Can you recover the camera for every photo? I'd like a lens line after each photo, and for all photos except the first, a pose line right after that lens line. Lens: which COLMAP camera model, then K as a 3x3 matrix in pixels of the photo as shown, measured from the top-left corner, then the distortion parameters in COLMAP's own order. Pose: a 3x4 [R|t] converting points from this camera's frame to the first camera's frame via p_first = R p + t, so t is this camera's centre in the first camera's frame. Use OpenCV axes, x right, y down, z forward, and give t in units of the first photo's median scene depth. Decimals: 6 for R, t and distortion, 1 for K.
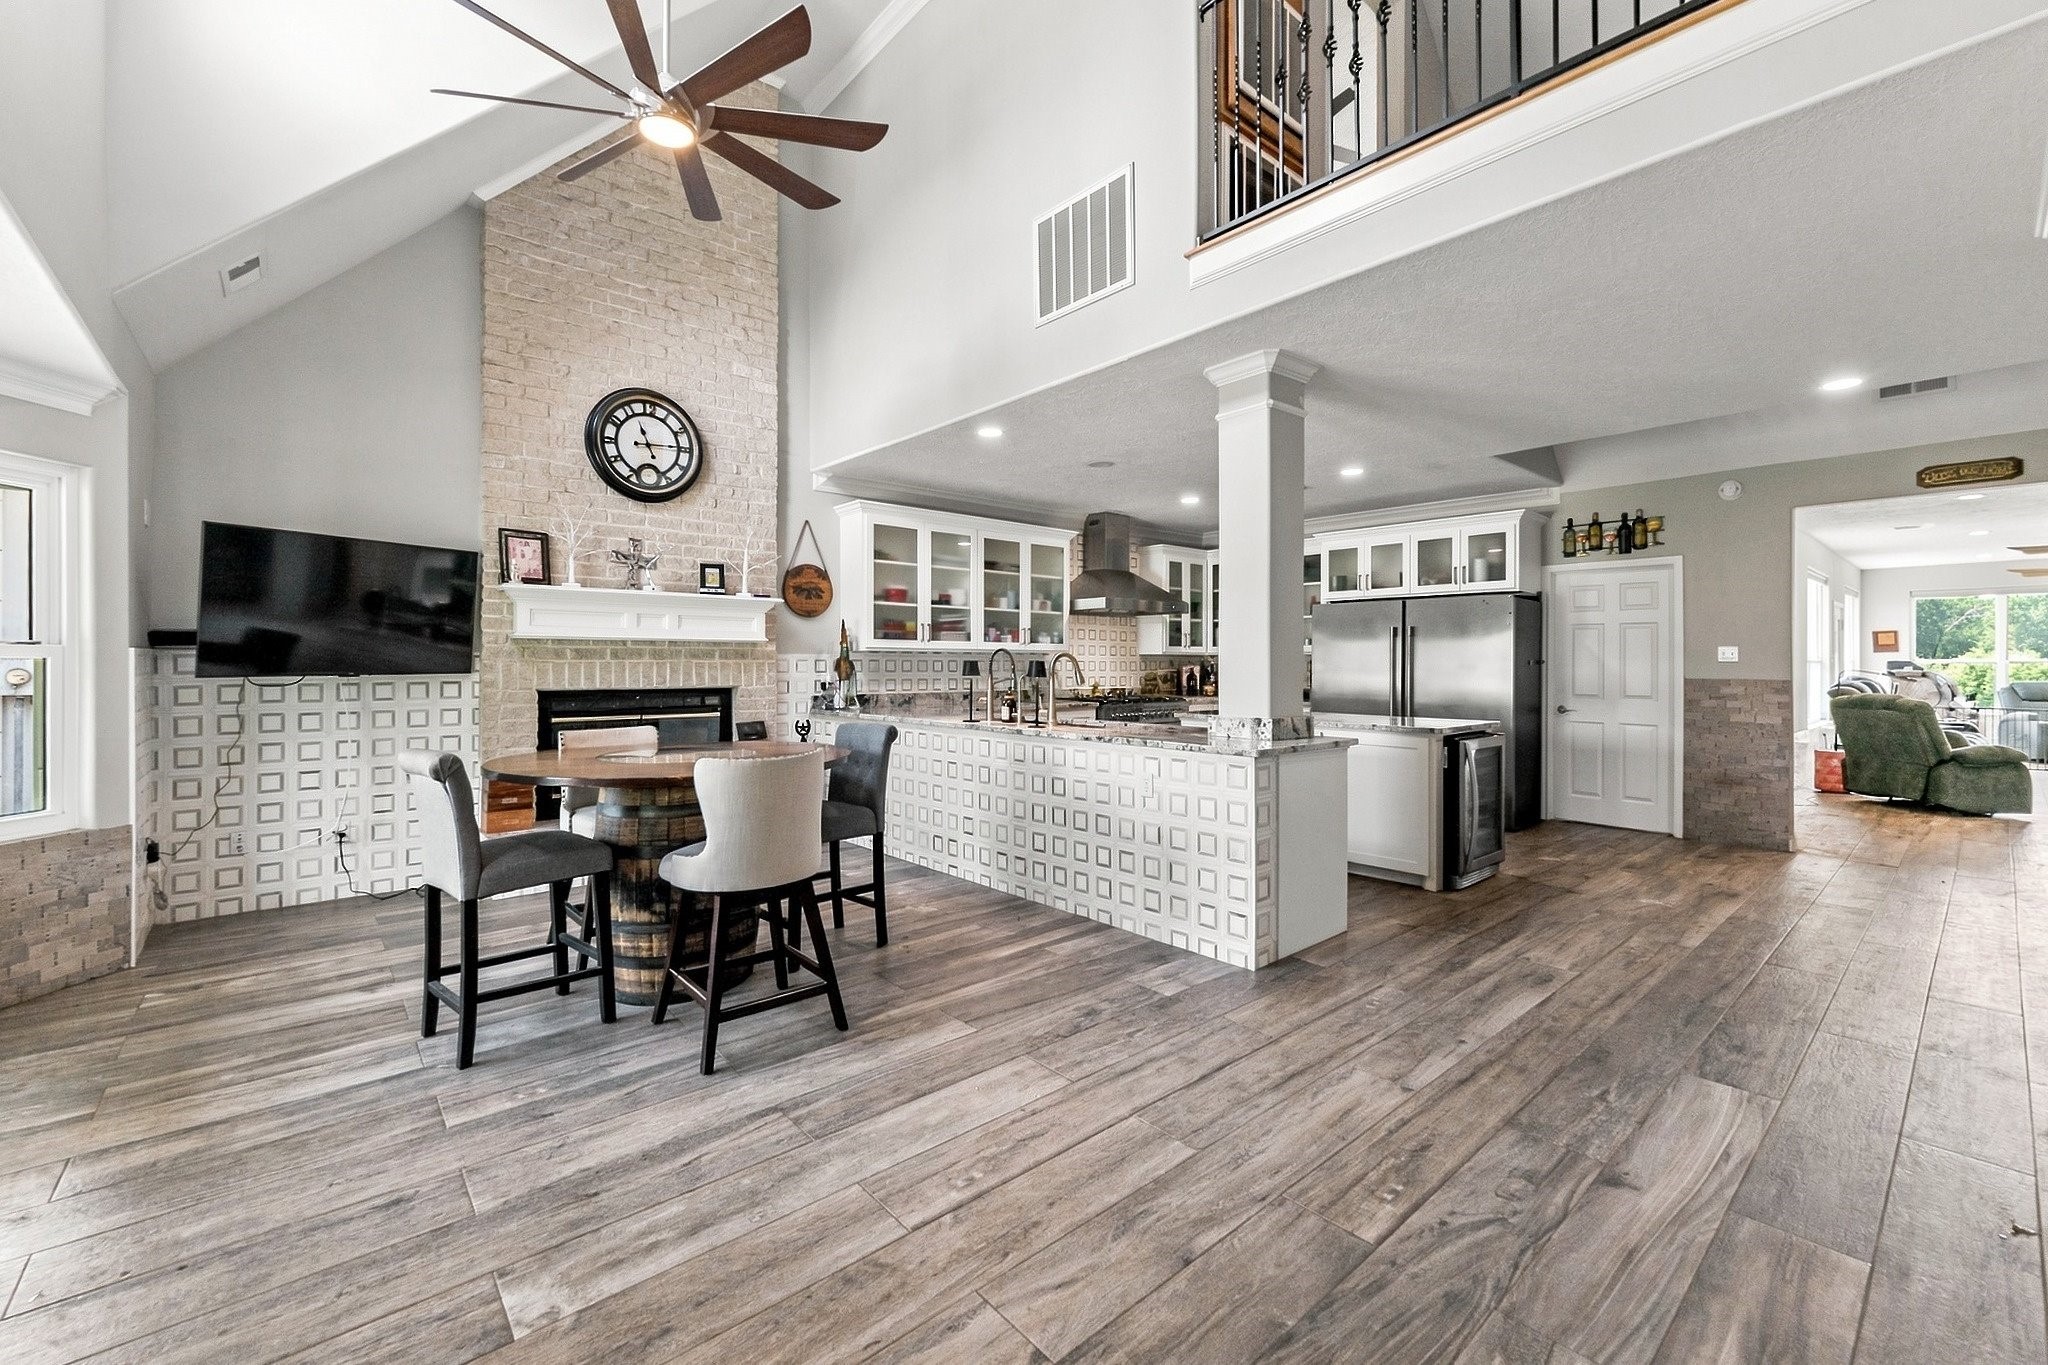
lens RADIAL K [[835.9, 0, 1024.2], [0, 835.9, 649.4], [0, 0, 1]] dist [-0.000098, -0.000021]
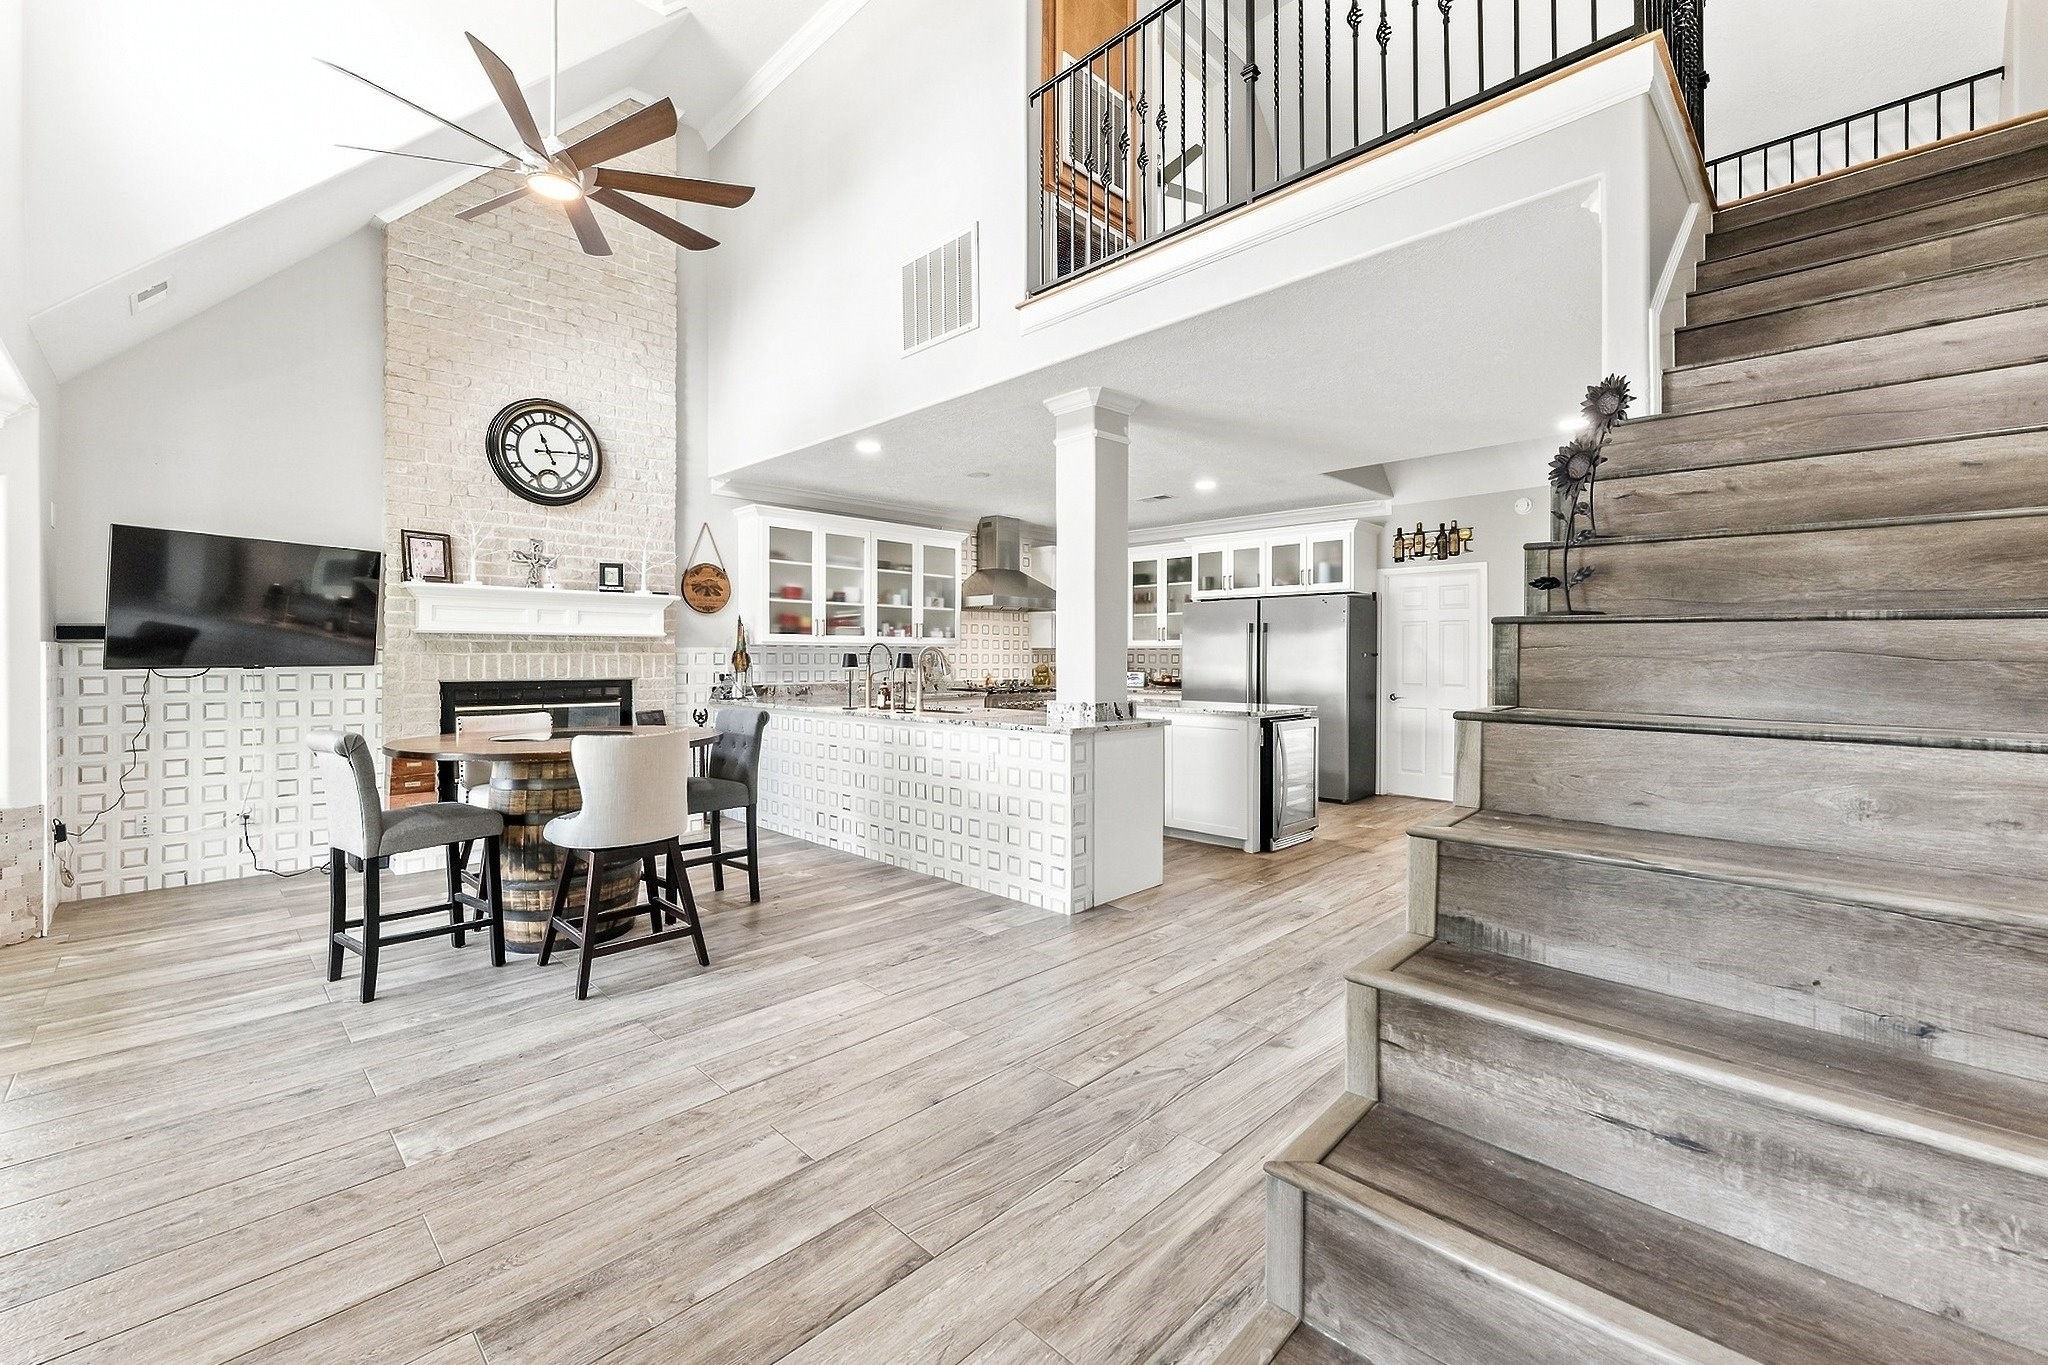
lens RADIAL K [[840.2, 0, 1023.6], [0, 840.2, 645.0], [0, 0, 1]] dist [0.001012, -0.000062]
pose [[0.997454, 0.000474, 0.071312, 0.102825], [-0.000664, 0.999996, 0.002633, -0.001110], [-0.071310, -0.002674, 0.997451, -0.150375]]
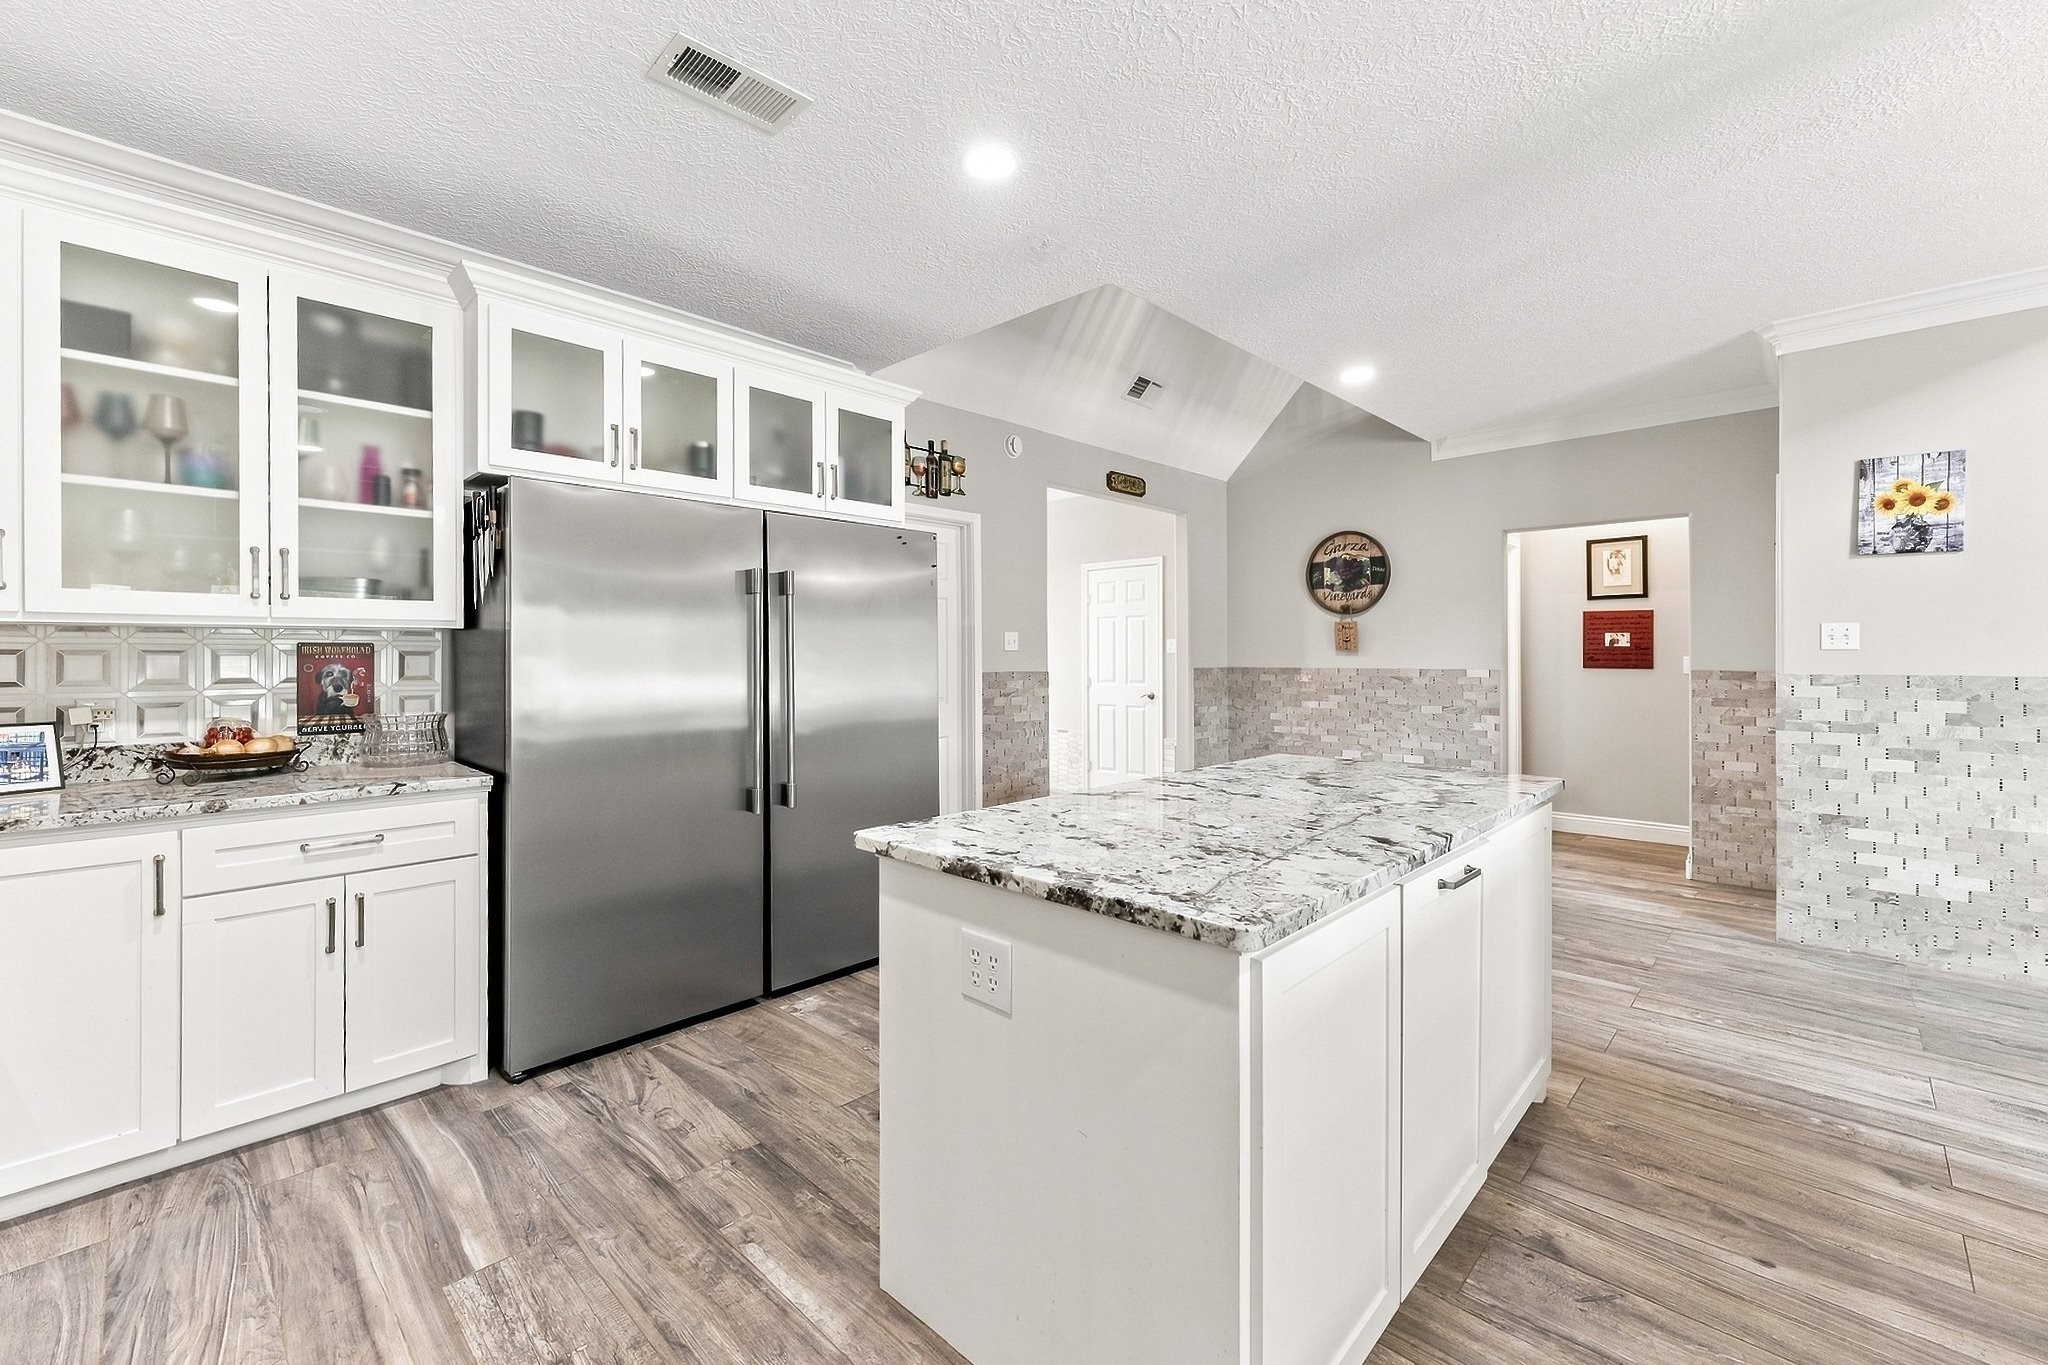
lens RADIAL K [[840.2, 0, 1023.6], [0, 840.2, 645.0], [0, 0, 1]] dist [0.001012, -0.000062]
pose [[-0.085154, 0.009239, 0.996325, 0.007358], [-0.006822, 0.999928, -0.009856, 0.024244], [-0.996344, -0.007636, -0.085085, 1.470099]]
